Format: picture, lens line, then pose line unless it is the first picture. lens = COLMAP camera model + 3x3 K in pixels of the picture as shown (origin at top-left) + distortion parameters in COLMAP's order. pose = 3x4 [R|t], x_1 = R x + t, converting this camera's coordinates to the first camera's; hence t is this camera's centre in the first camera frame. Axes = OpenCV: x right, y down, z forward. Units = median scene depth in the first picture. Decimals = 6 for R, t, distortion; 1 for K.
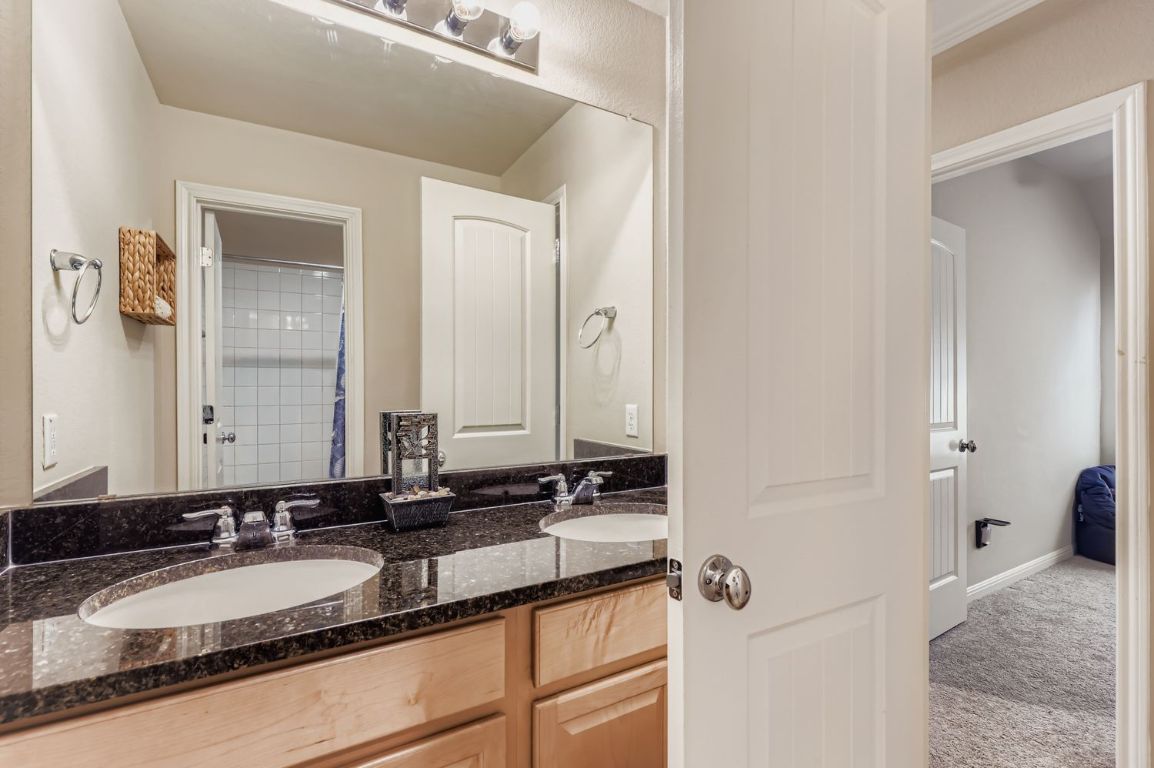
lens RADIAL K [[523.4, 0, 574.9], [0, 523.4, 387.5], [0, 0, 1]] dist [0.003809, -0.000520]
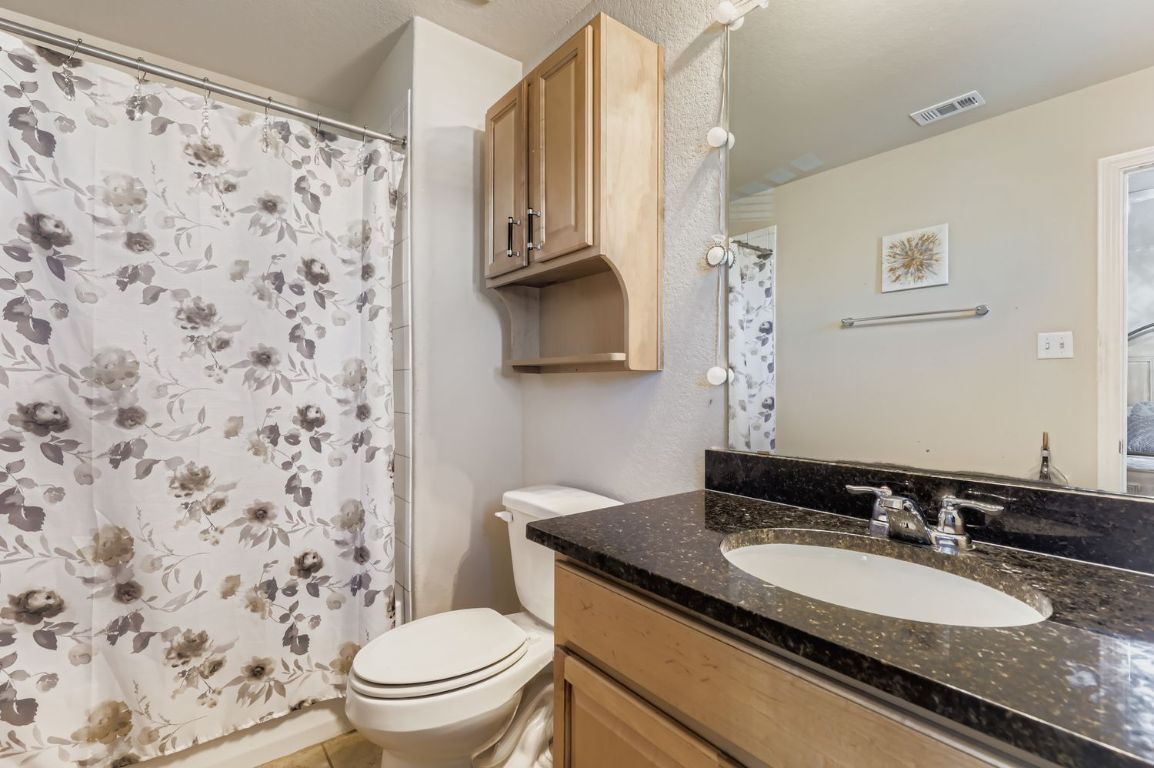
lens RADIAL K [[523.4, 0, 574.9], [0, 523.4, 387.5], [0, 0, 1]] dist [0.003809, -0.000520]
pose [[0.129807, -0.002261, -0.991537, 0.176898], [0.000066, 0.999997, -0.002272, 0.055767], [0.991539, 0.000230, 0.129807, 0.348471]]
